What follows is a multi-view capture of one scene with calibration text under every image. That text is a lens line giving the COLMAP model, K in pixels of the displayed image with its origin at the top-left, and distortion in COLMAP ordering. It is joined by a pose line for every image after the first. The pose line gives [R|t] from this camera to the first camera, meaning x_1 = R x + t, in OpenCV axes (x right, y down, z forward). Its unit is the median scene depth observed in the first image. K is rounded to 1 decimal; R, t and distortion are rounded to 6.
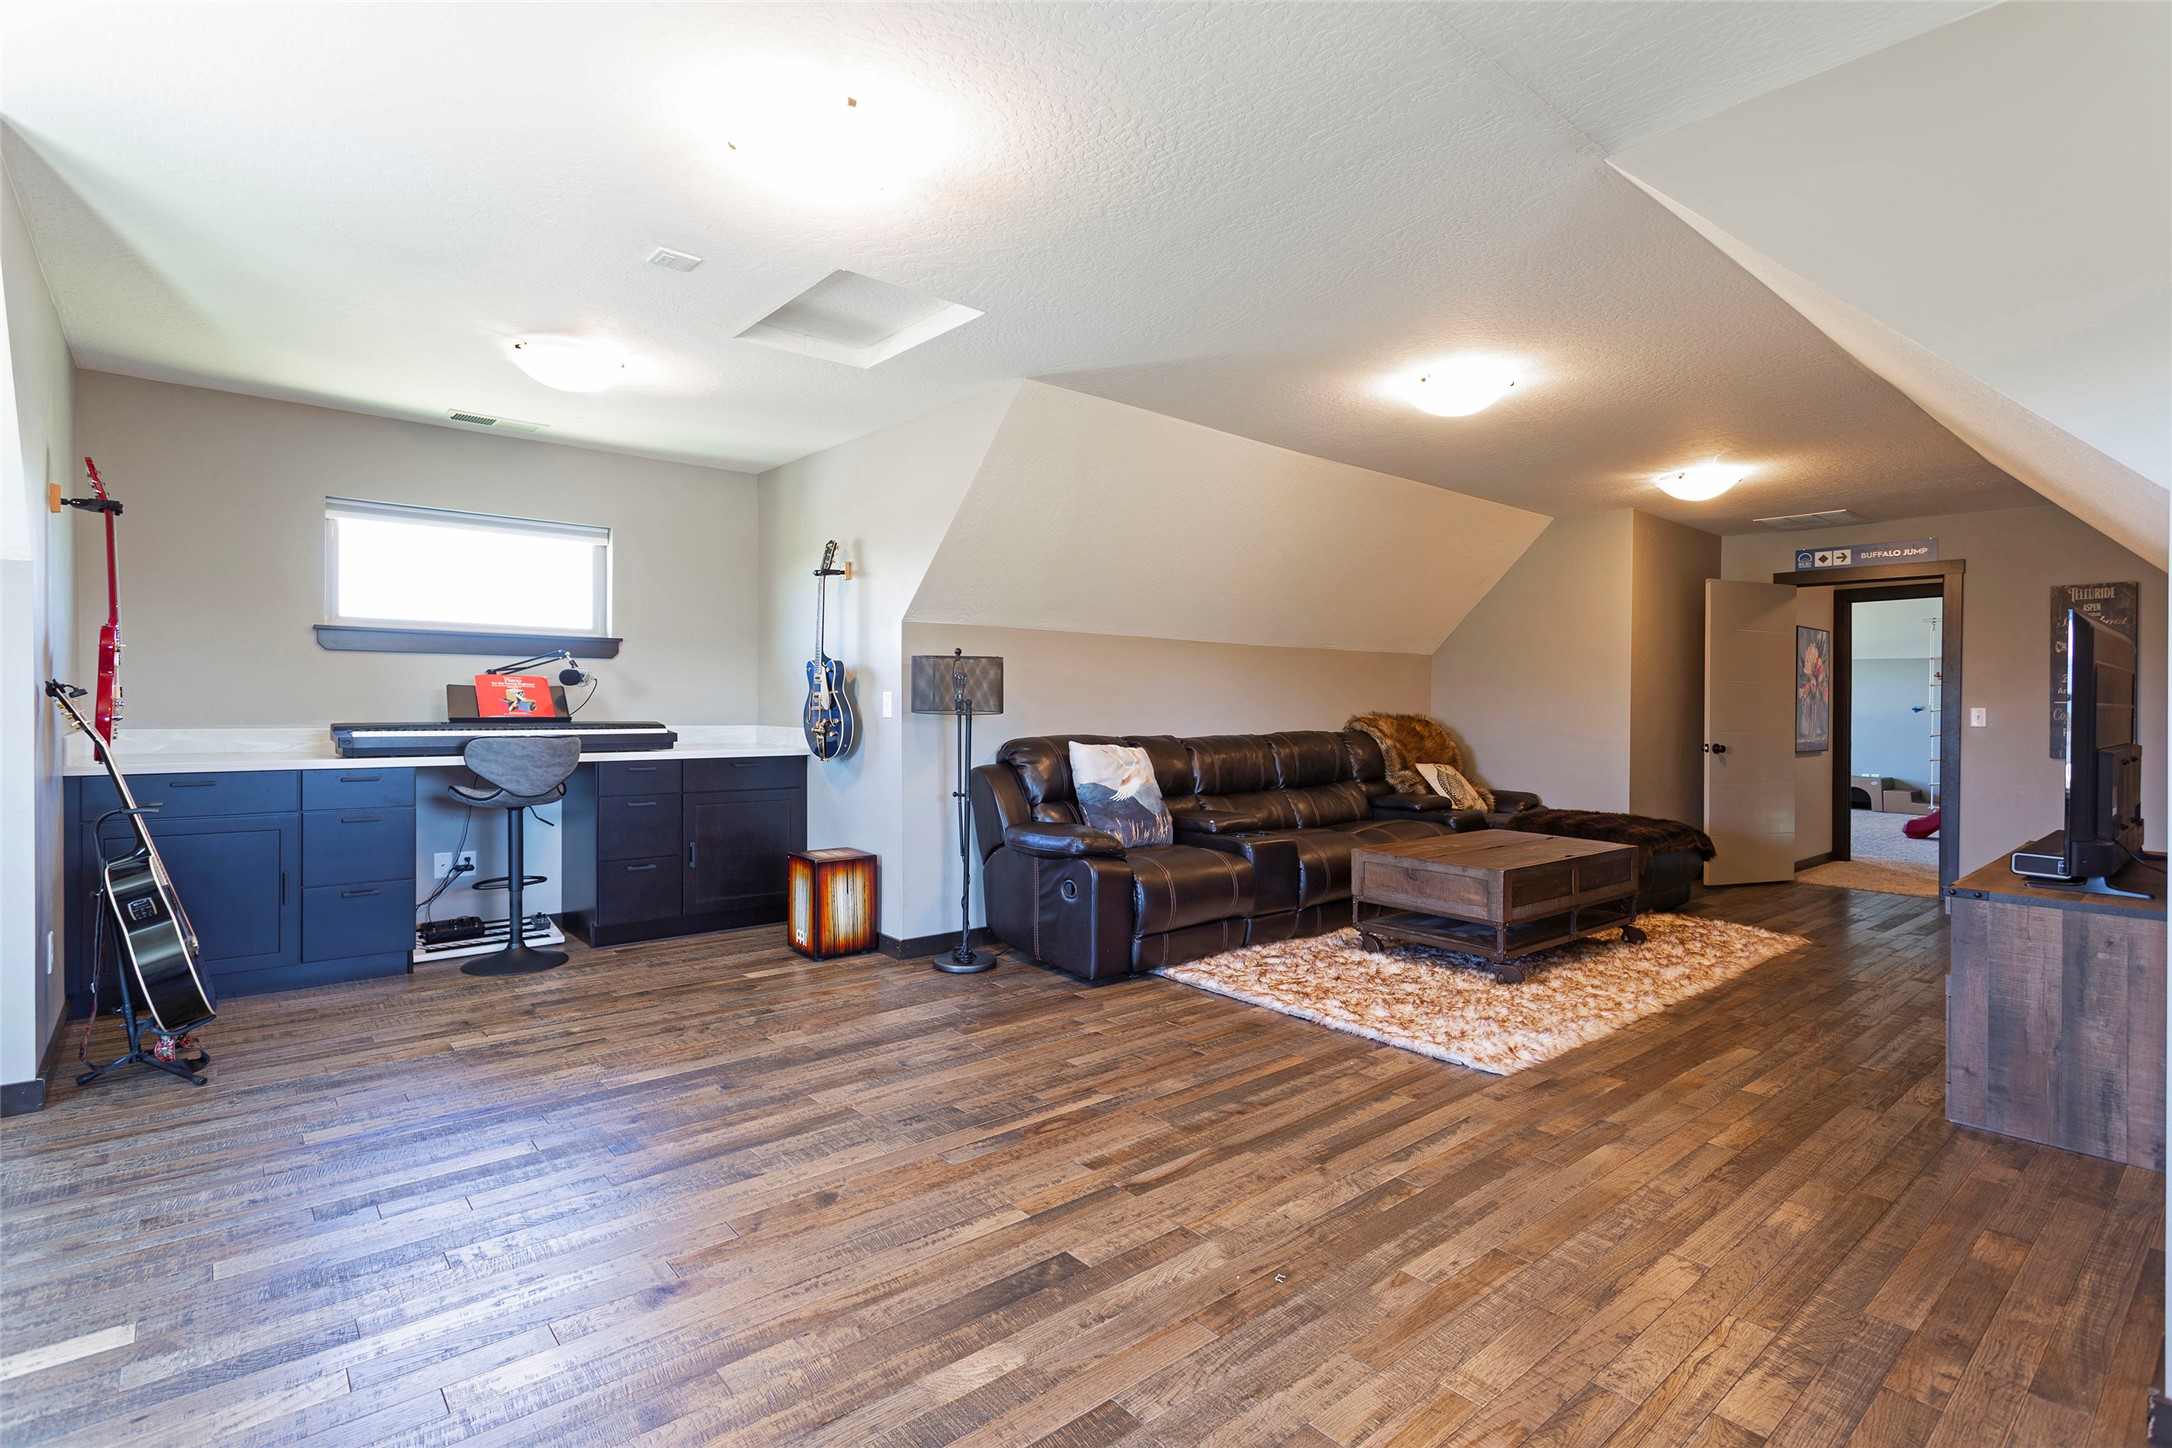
lens RADIAL K [[1040.4, 0, 1092.3], [0, 1040.4, 718.5], [0, 0, 1]] dist [0.007447, 0.001460]
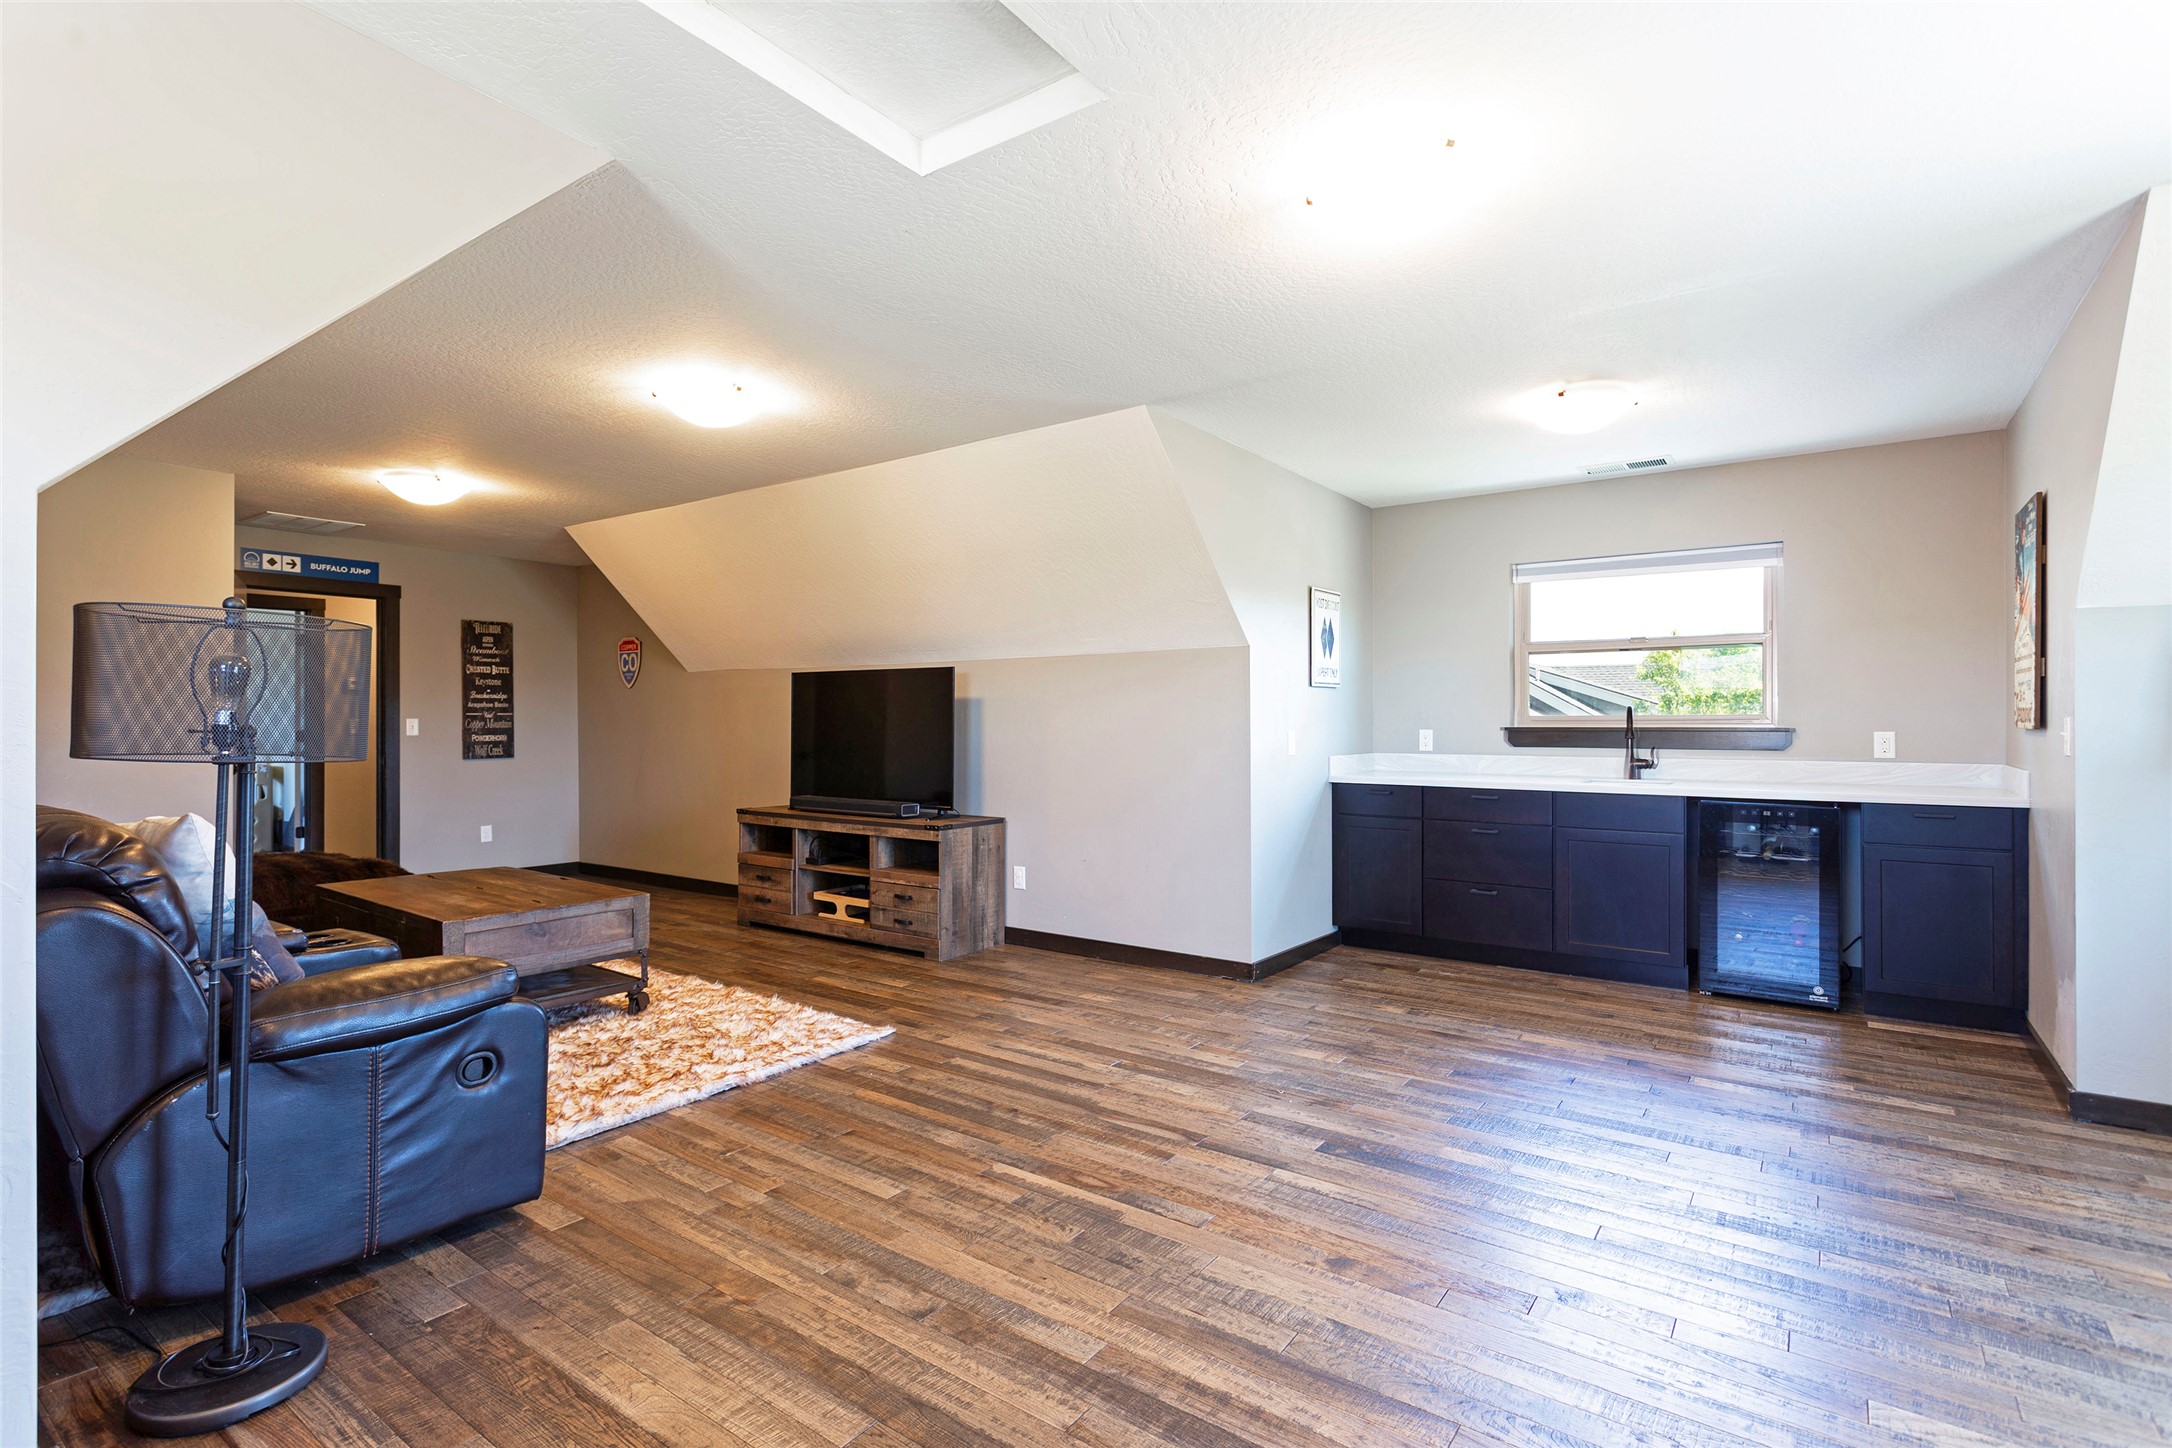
lens RADIAL K [[1040.4, 0, 1091.7], [0, 1040.4, 712.6], [0, 0, 1]] dist [0.007447, 0.001460]
pose [[-0.245209, -0.001080, 0.969470, -0.906812], [0.010793, 0.999934, 0.003844, -0.029110], [-0.969410, 0.011406, -0.245181, 1.183975]]
